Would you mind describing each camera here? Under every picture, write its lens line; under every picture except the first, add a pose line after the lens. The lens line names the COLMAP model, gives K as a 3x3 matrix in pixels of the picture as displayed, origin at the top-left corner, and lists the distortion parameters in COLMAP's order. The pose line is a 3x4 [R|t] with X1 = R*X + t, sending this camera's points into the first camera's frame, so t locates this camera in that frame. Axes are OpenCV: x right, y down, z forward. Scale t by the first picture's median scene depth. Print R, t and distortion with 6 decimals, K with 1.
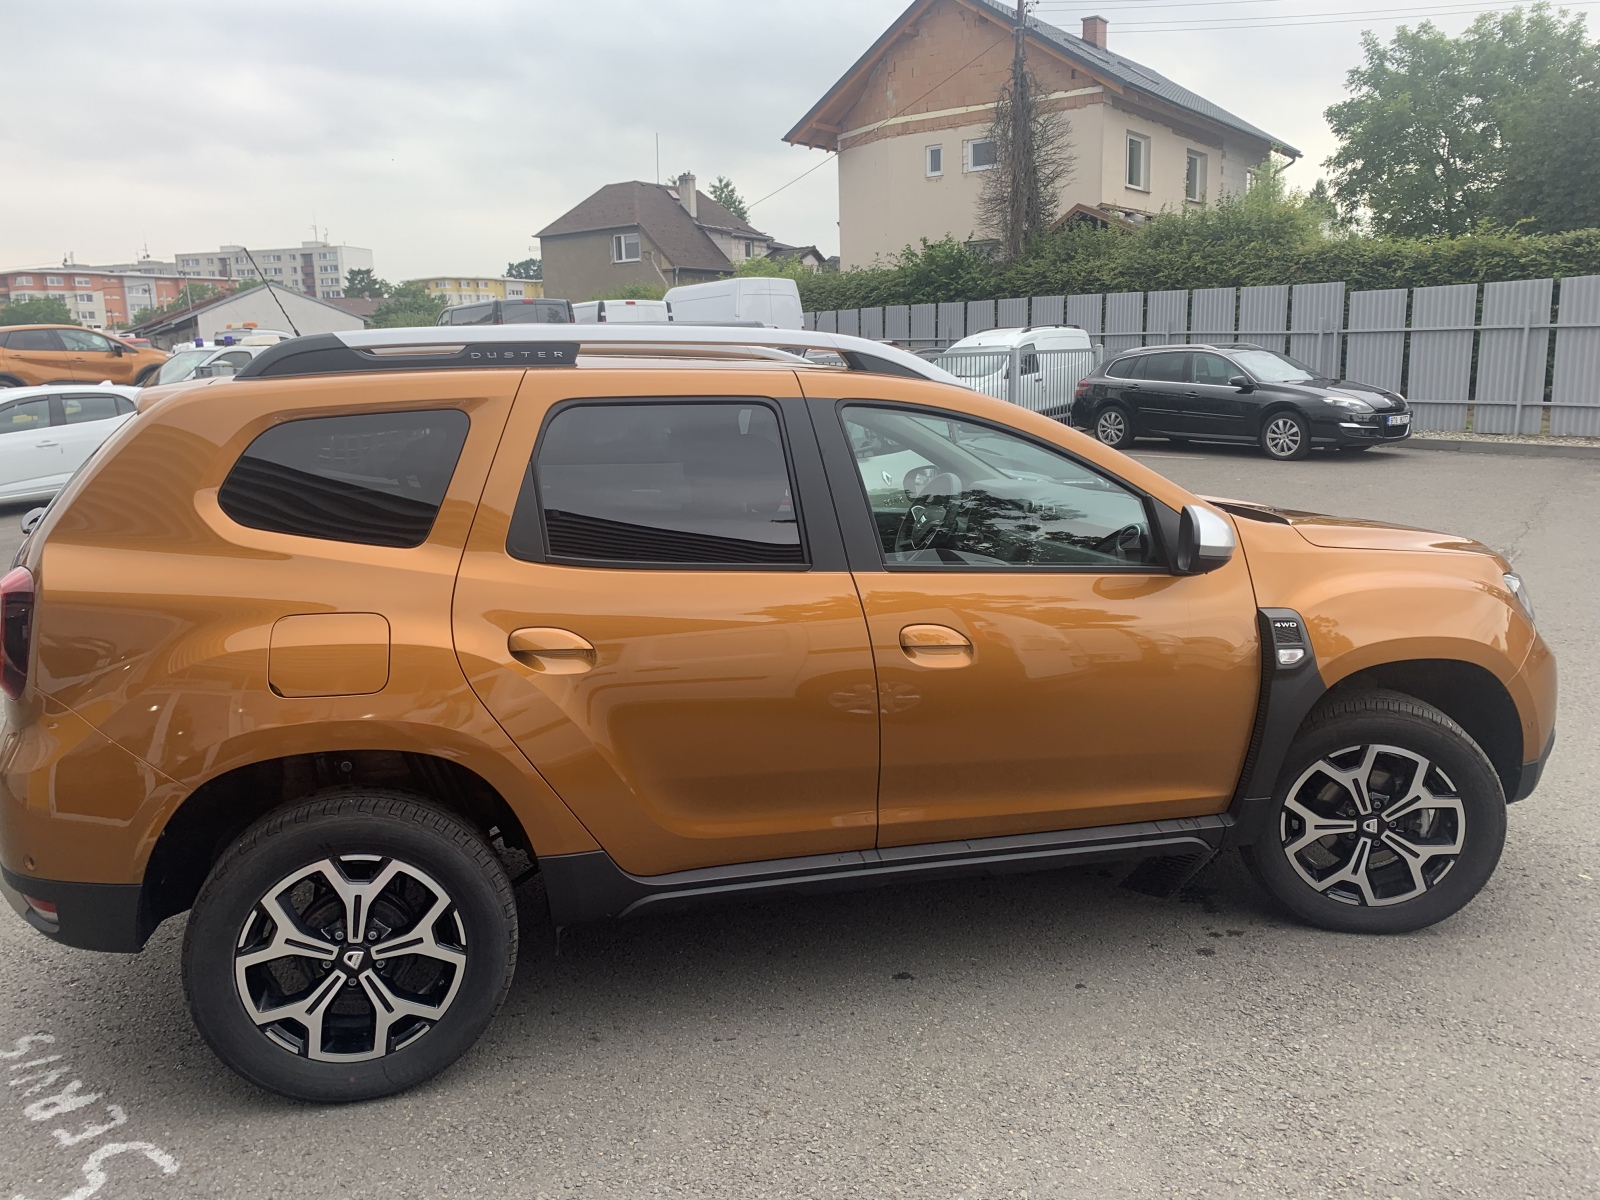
lens RADIAL K [[1220.3, 0, 808.7], [0, 1220.3, 576.5], [0, 0, 1]] dist [0.019642, -0.018796]
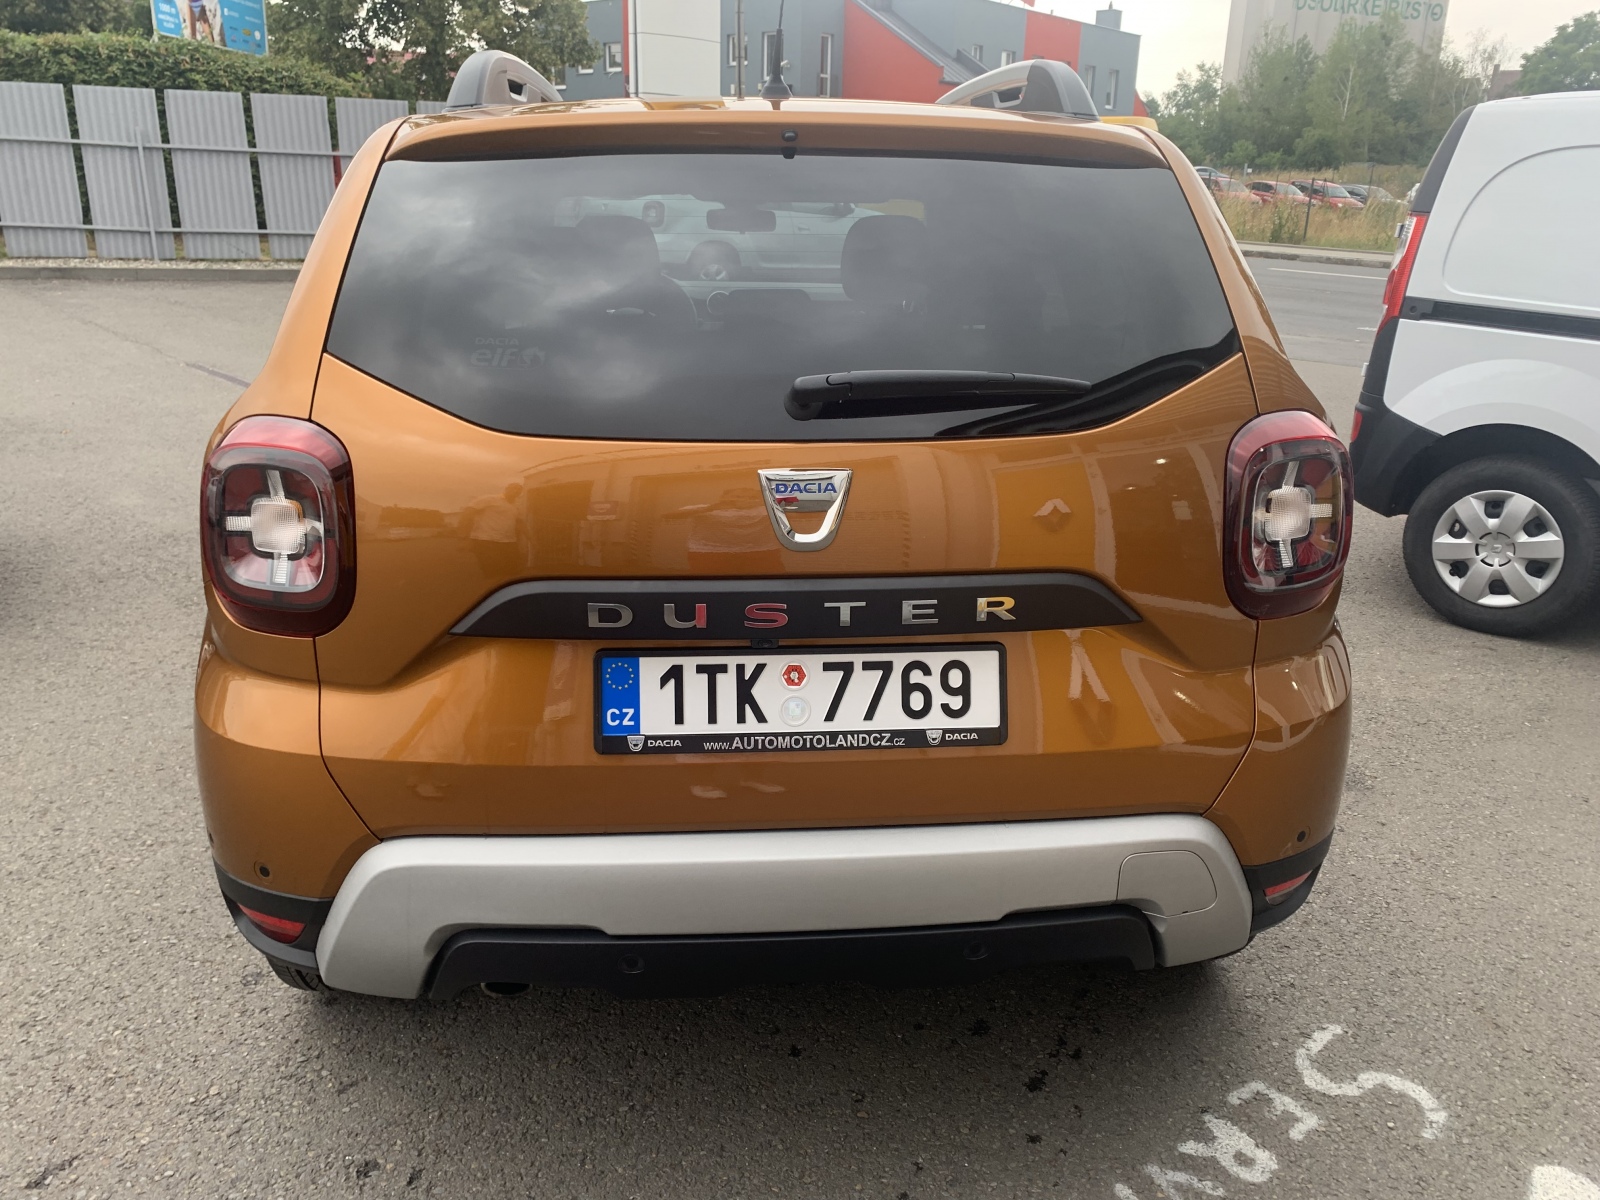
lens RADIAL K [[1220.3, 0, 805.9], [0, 1220.3, 589.4], [0, 0, 1]] dist [0.019642, -0.018796]
pose [[0.187129, -0.280528, 0.941428, -0.118612], [0.141089, 0.956096, 0.256855, -0.010705], [-0.972150, 0.084760, 0.218493, 0.100511]]
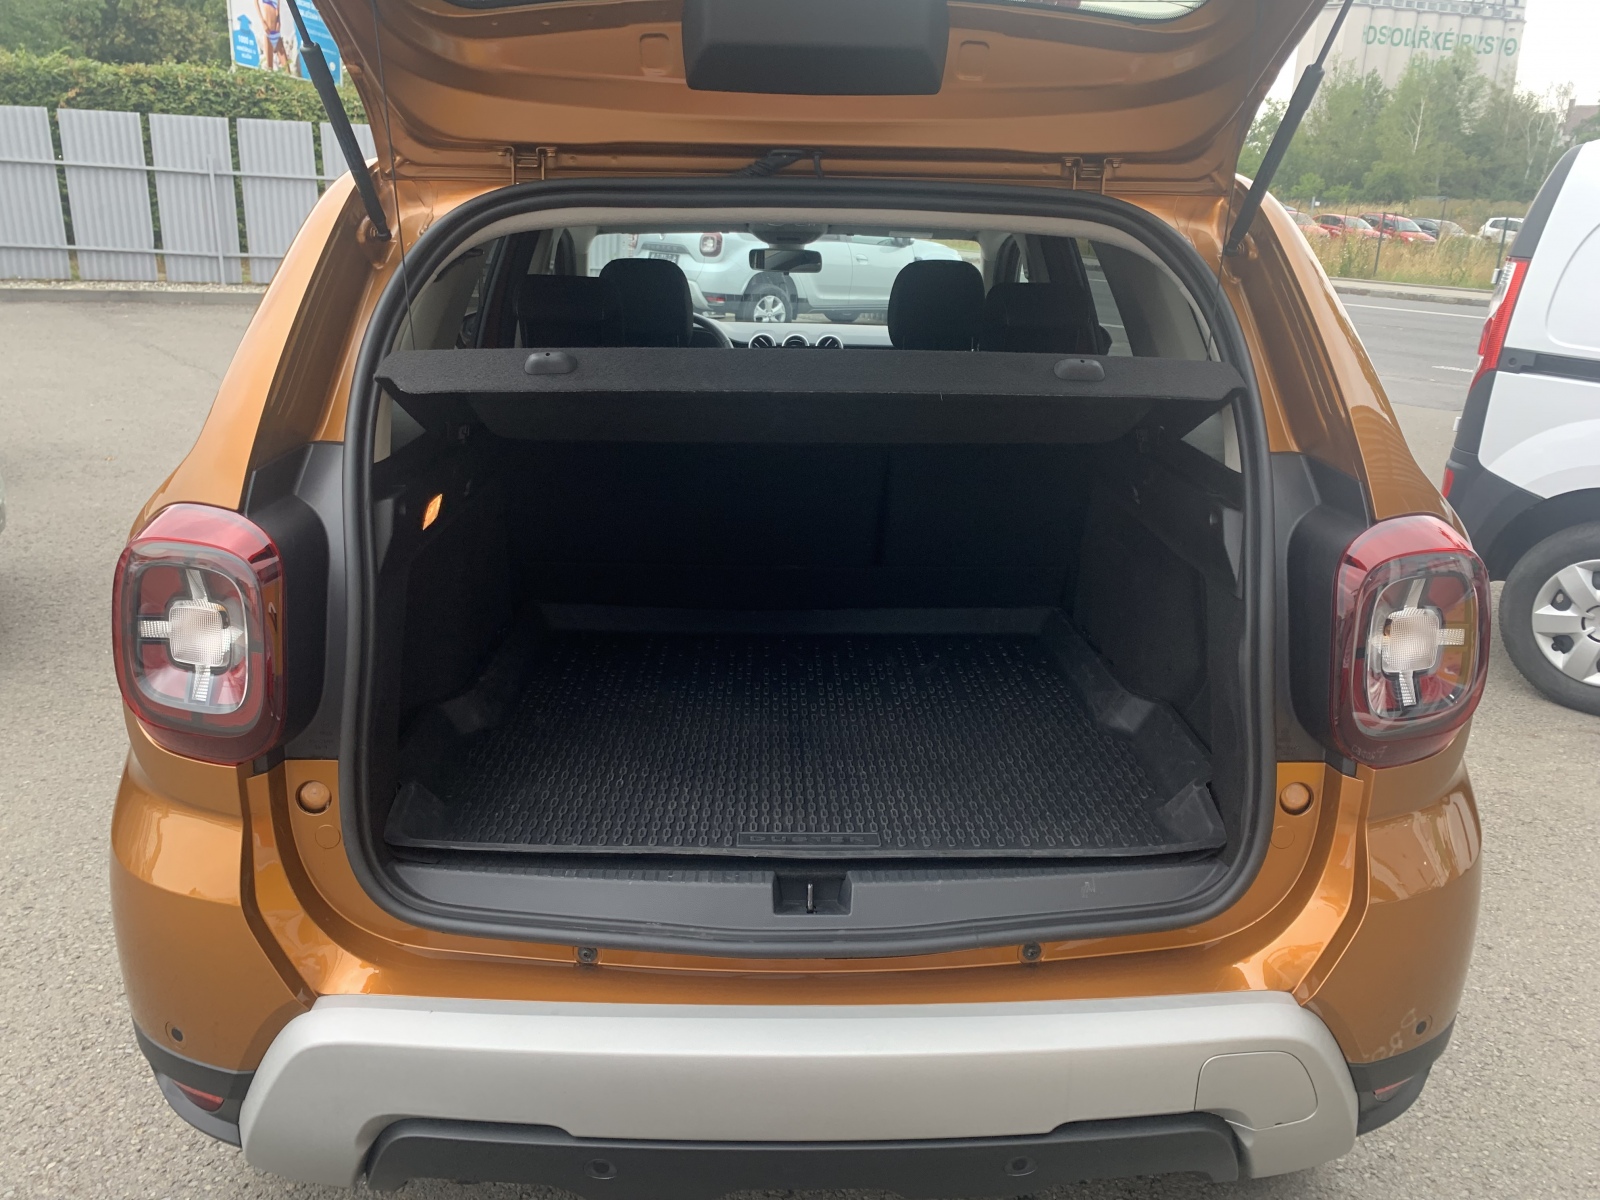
lens RADIAL K [[1220.3, 0, 805.2], [0, 1220.3, 572.5], [0, 0, 1]] dist [0.019642, -0.018796]
pose [[0.235452, -0.243884, 0.940788, -0.108523], [0.130229, 0.967190, 0.218136, -0.012059], [-0.963121, 0.071158, 0.259488, 0.100841]]
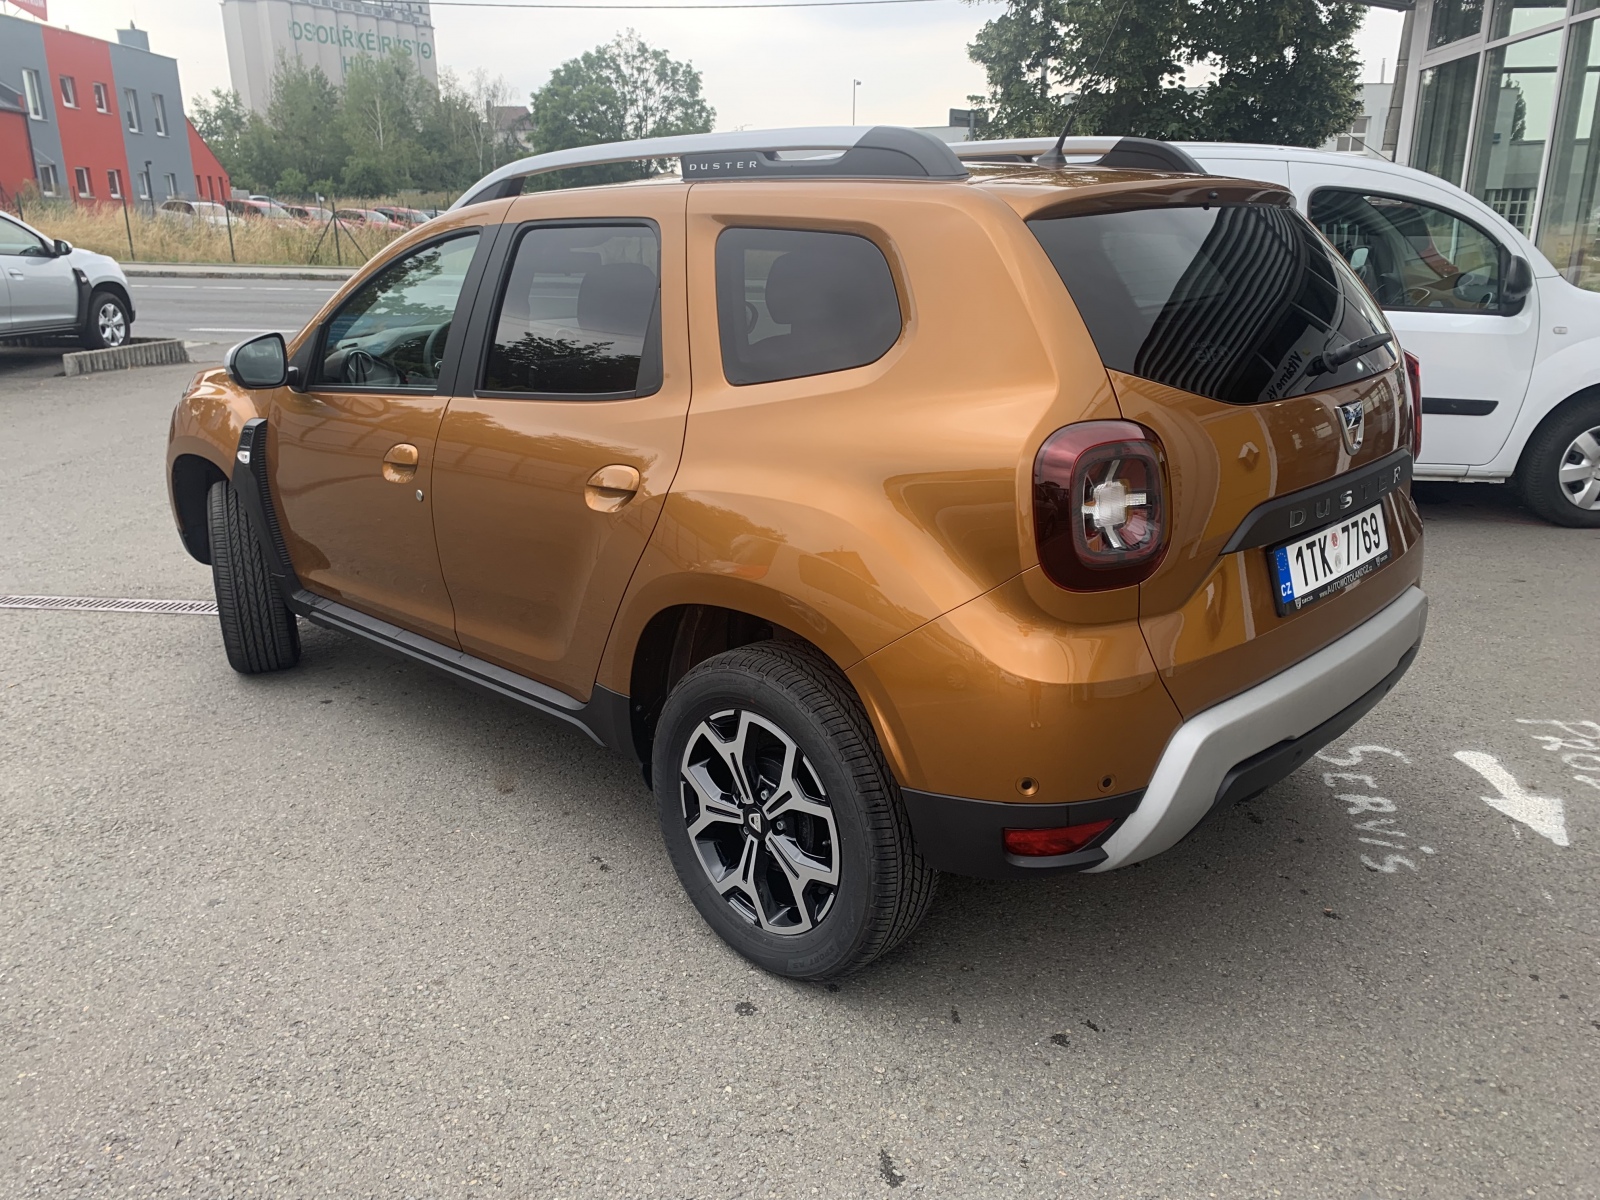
lens RADIAL K [[1220.3, 0, 796.2], [0, 1220.3, 584.7], [0, 0, 1]] dist [0.019642, -0.018796]
pose [[-0.501404, -0.220121, 0.836744, -0.121488], [0.167479, 0.924112, 0.343463, -0.025496], [-0.848849, 0.312351, -0.426488, 0.181407]]
